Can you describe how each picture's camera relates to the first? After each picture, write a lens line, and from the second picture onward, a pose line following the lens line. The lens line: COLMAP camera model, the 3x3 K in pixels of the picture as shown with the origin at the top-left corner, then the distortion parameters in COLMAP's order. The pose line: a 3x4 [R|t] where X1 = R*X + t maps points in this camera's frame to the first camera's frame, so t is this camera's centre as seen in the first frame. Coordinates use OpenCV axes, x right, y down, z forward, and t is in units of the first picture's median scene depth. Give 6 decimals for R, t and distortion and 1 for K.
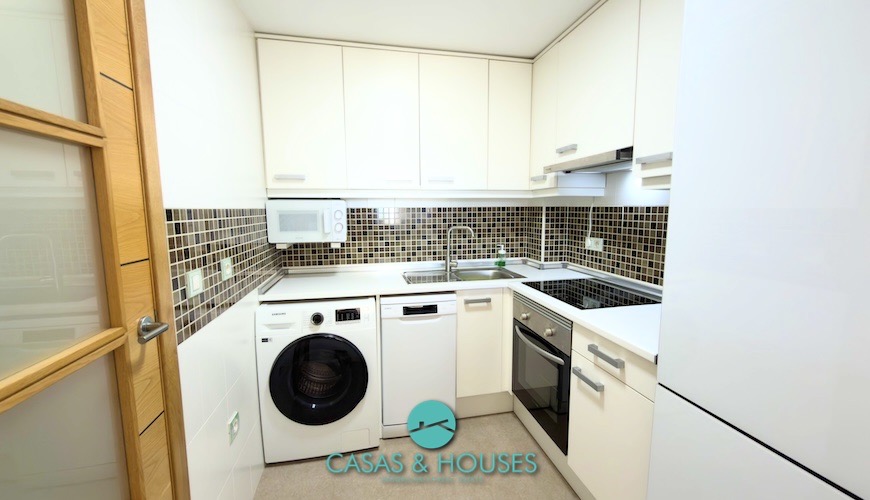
lens RADIAL K [[346.4, 0, 437.0], [0, 346.4, 254.3], [0, 0, 1]] dist [-0.003165, 0.001123]
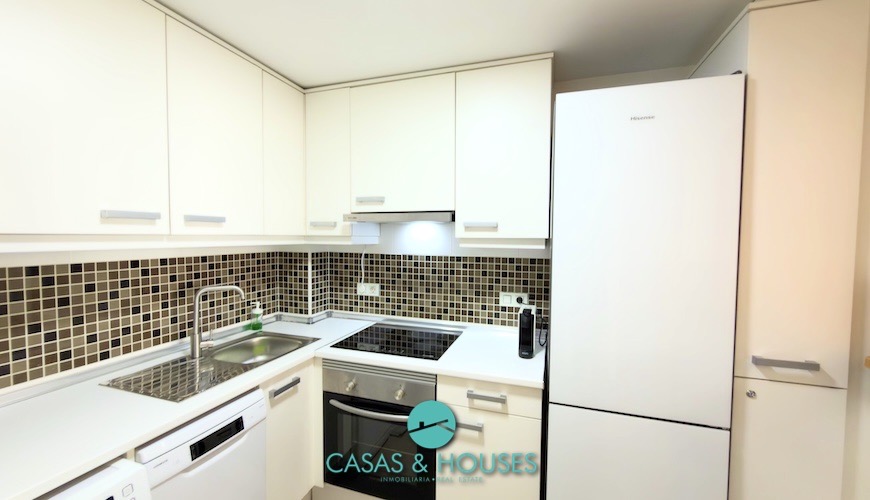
lens RADIAL K [[346.4, 0, 436.1], [0, 346.4, 252.7], [0, 0, 1]] dist [-0.003165, 0.001123]
pose [[0.512052, -0.031646, 0.858372, -0.332426], [0.097946, 0.994954, -0.021747, -0.100454], [-0.853352, 0.095210, 0.512567, 0.310100]]
